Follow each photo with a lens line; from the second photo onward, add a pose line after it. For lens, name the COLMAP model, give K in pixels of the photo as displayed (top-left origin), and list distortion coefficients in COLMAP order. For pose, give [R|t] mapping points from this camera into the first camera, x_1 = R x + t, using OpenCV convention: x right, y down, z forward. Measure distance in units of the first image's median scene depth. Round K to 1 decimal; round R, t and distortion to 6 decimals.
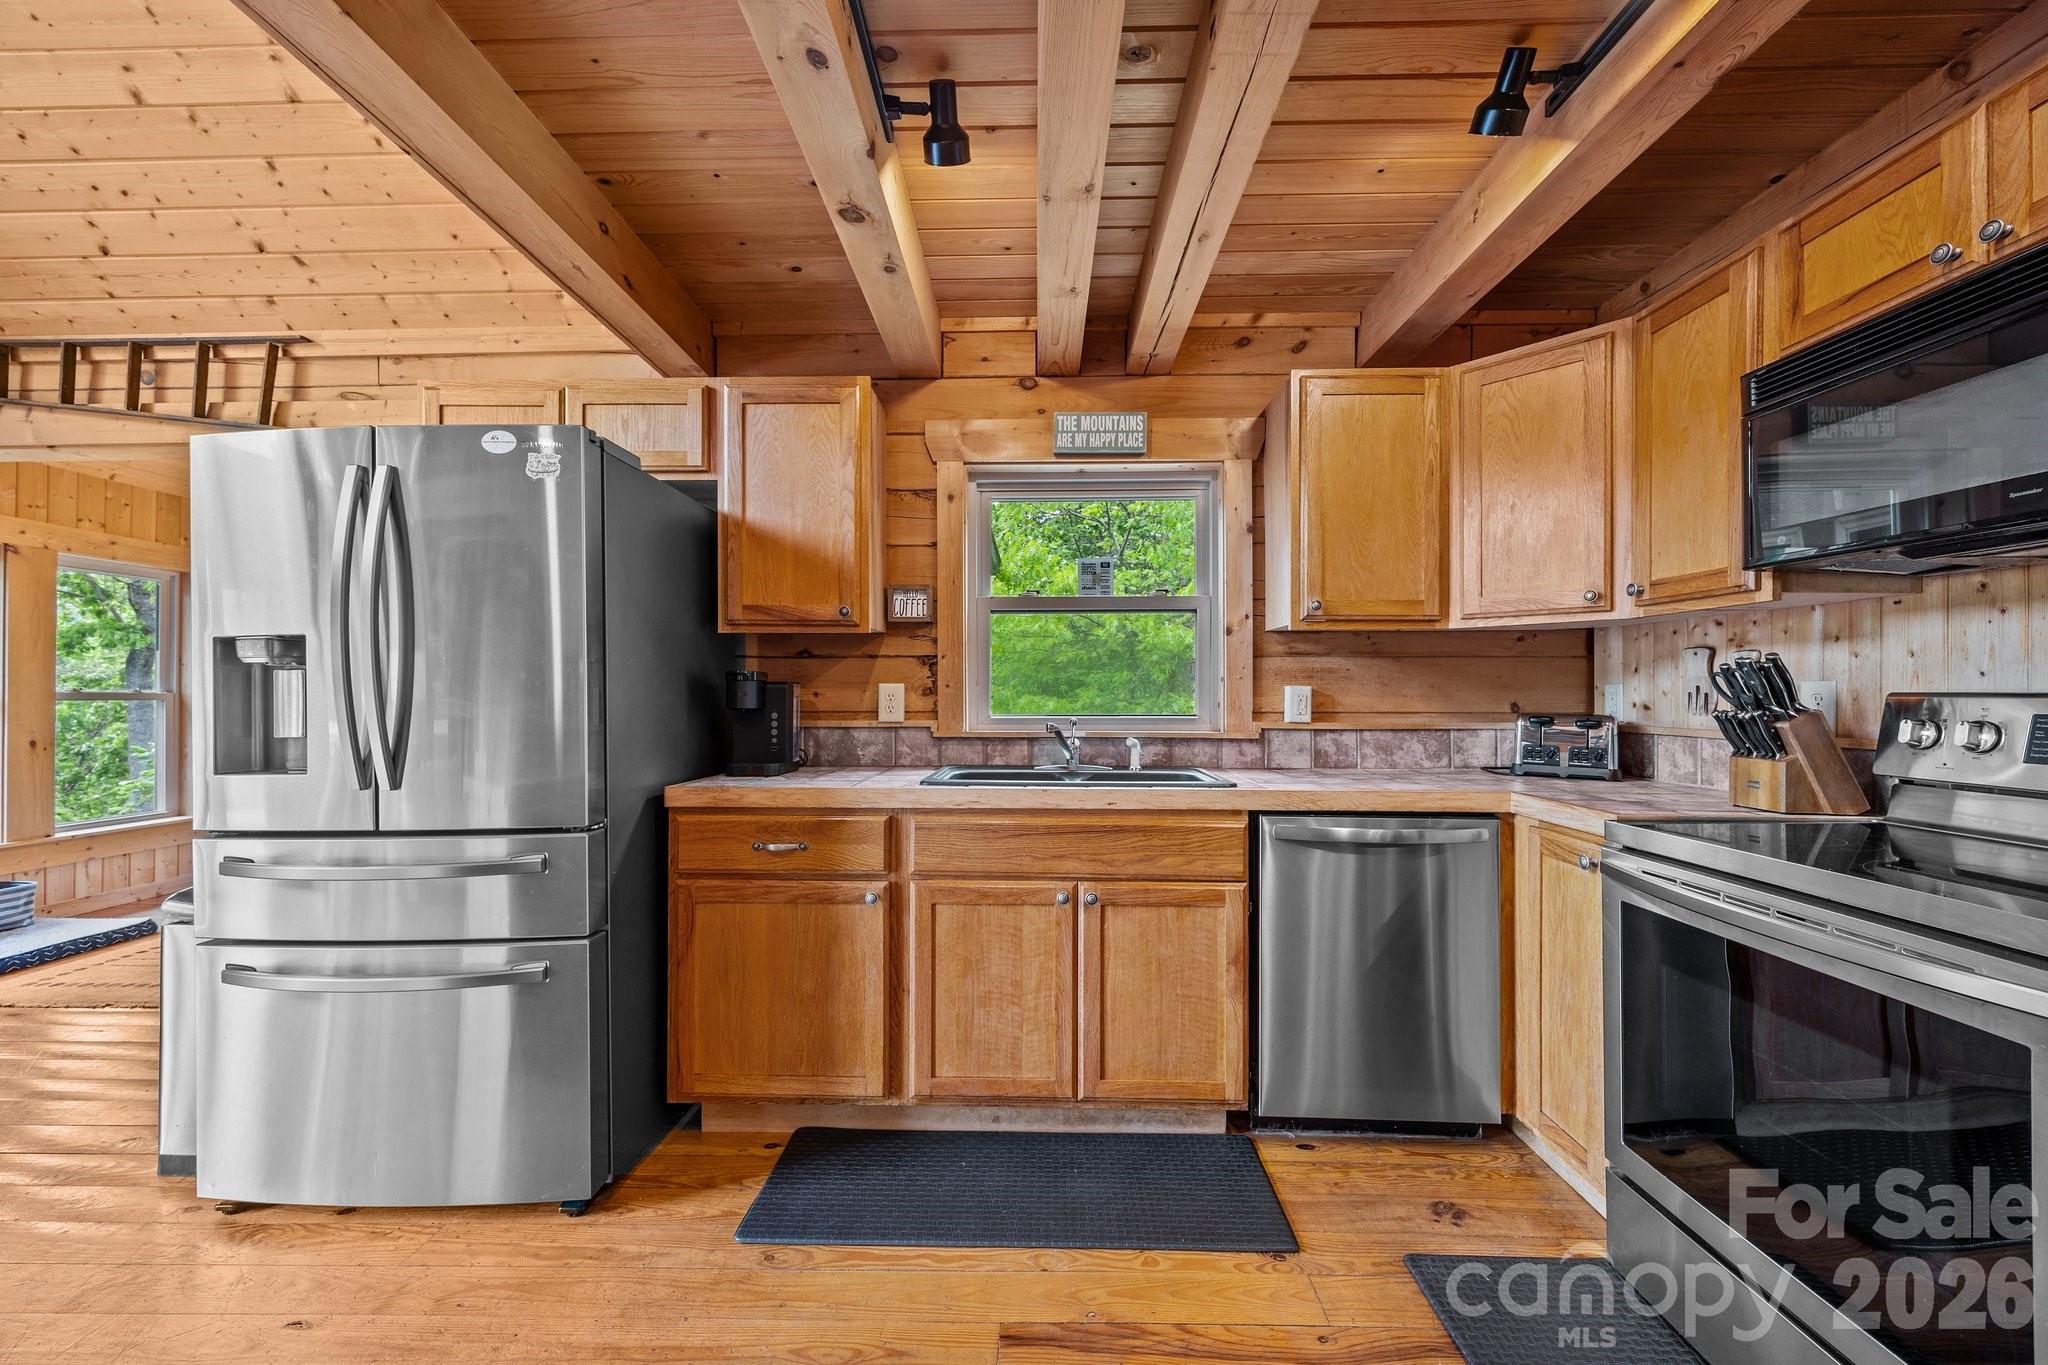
lens RADIAL K [[789.2, 0, 1028.8], [0, 789.2, 692.1], [0, 0, 1]] dist [-0.002089, -0.000344]
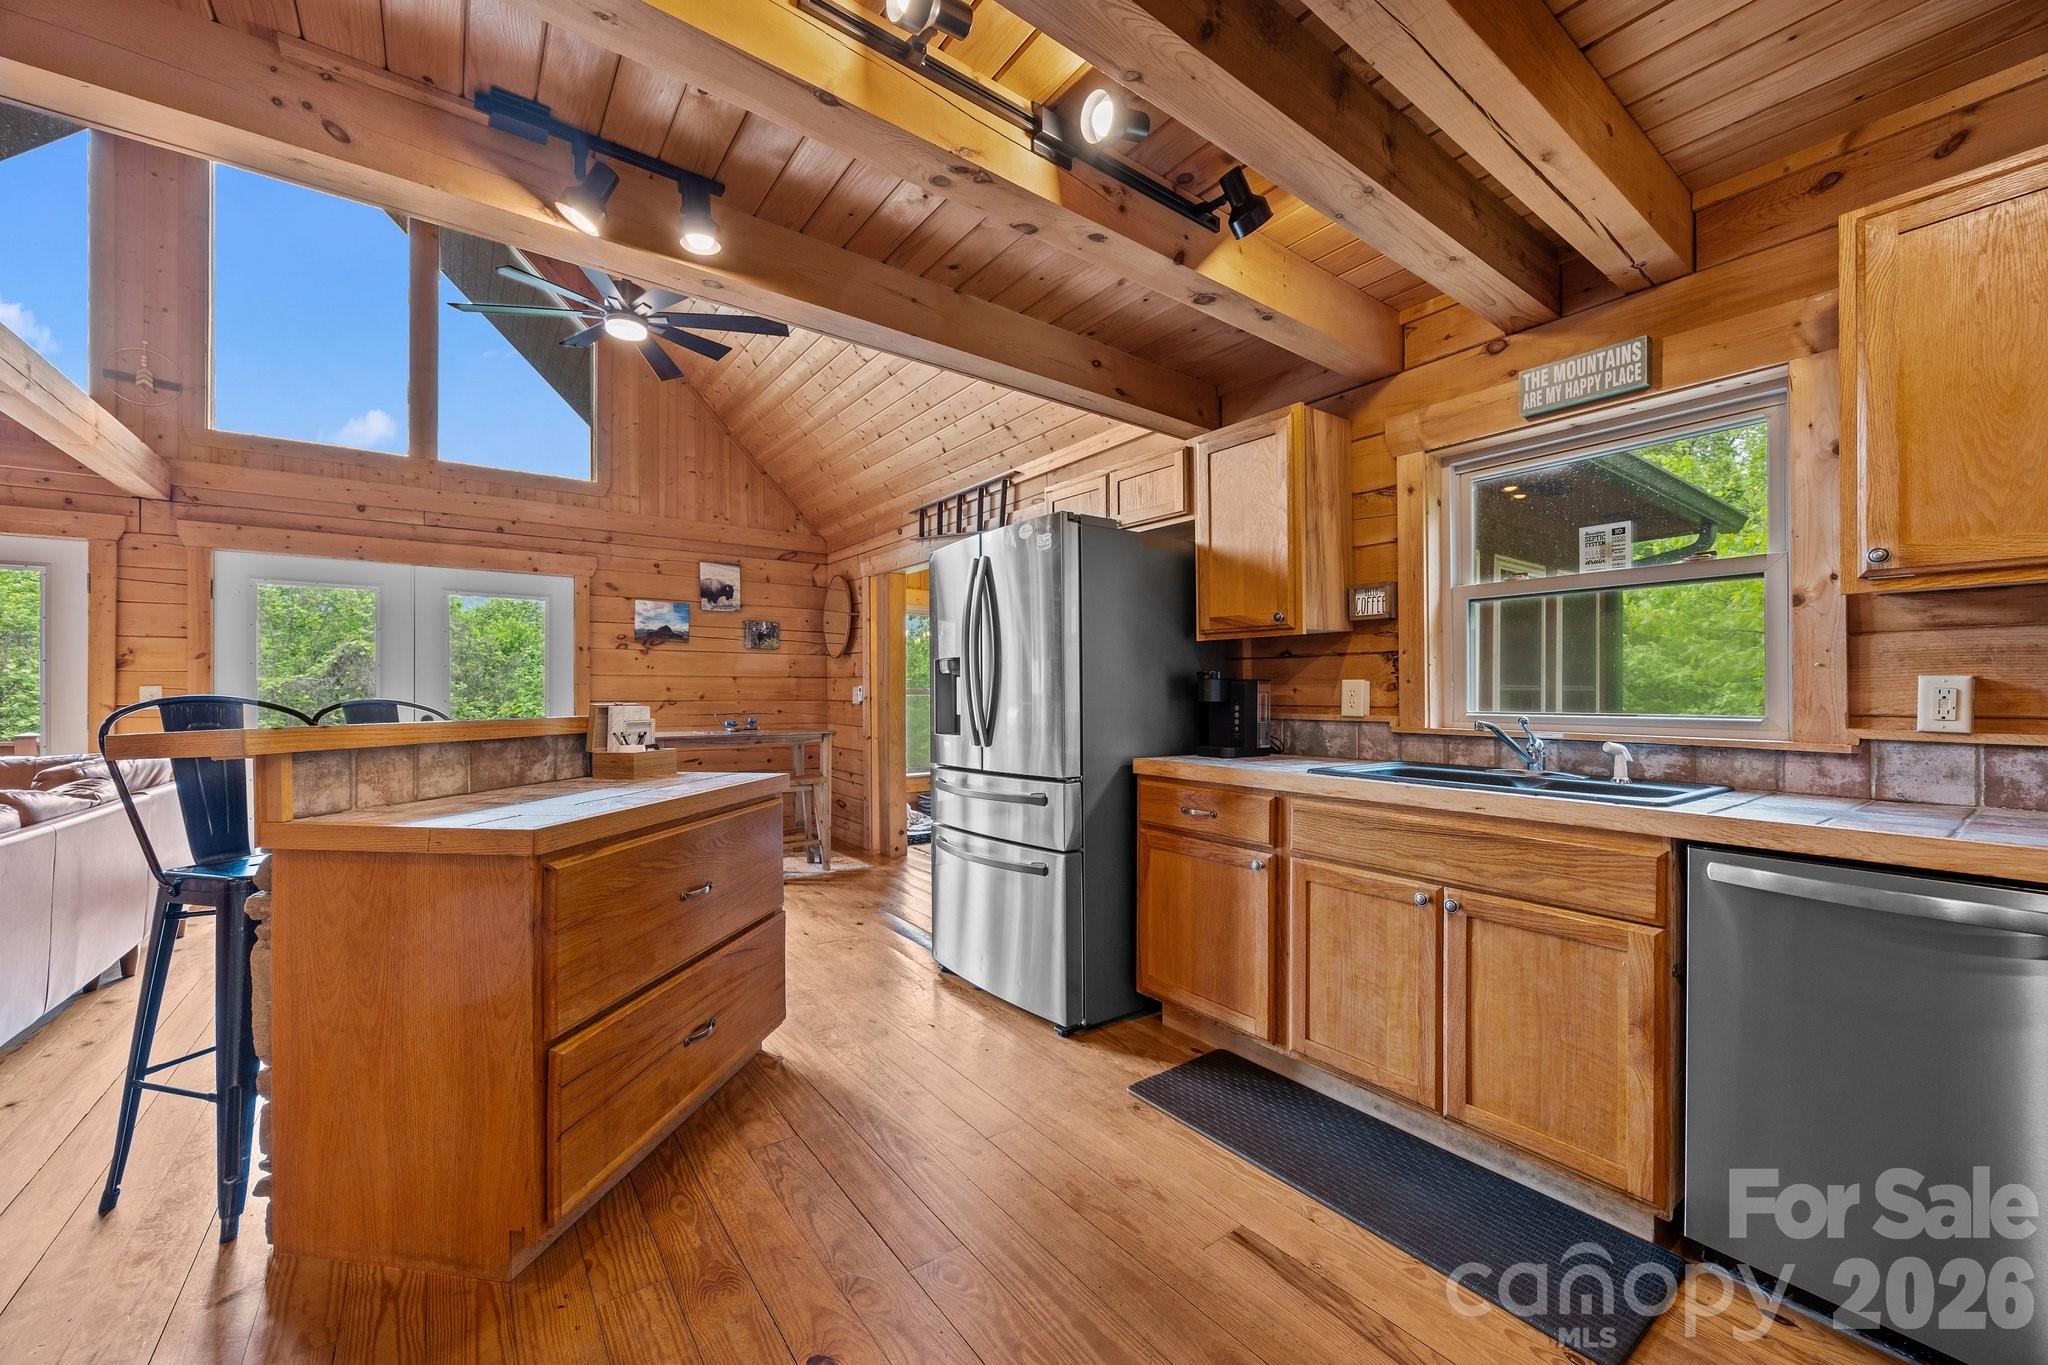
lens RADIAL K [[789.2, 0, 1028.8], [0, 789.2, 692.1], [0, 0, 1]] dist [-0.002089, -0.000344]
pose [[0.613511, 0.000029, -0.789686, 0.444490], [0.002939, 0.999993, 0.002320, 0.002260], [0.789681, -0.003744, 0.613506, 0.020909]]
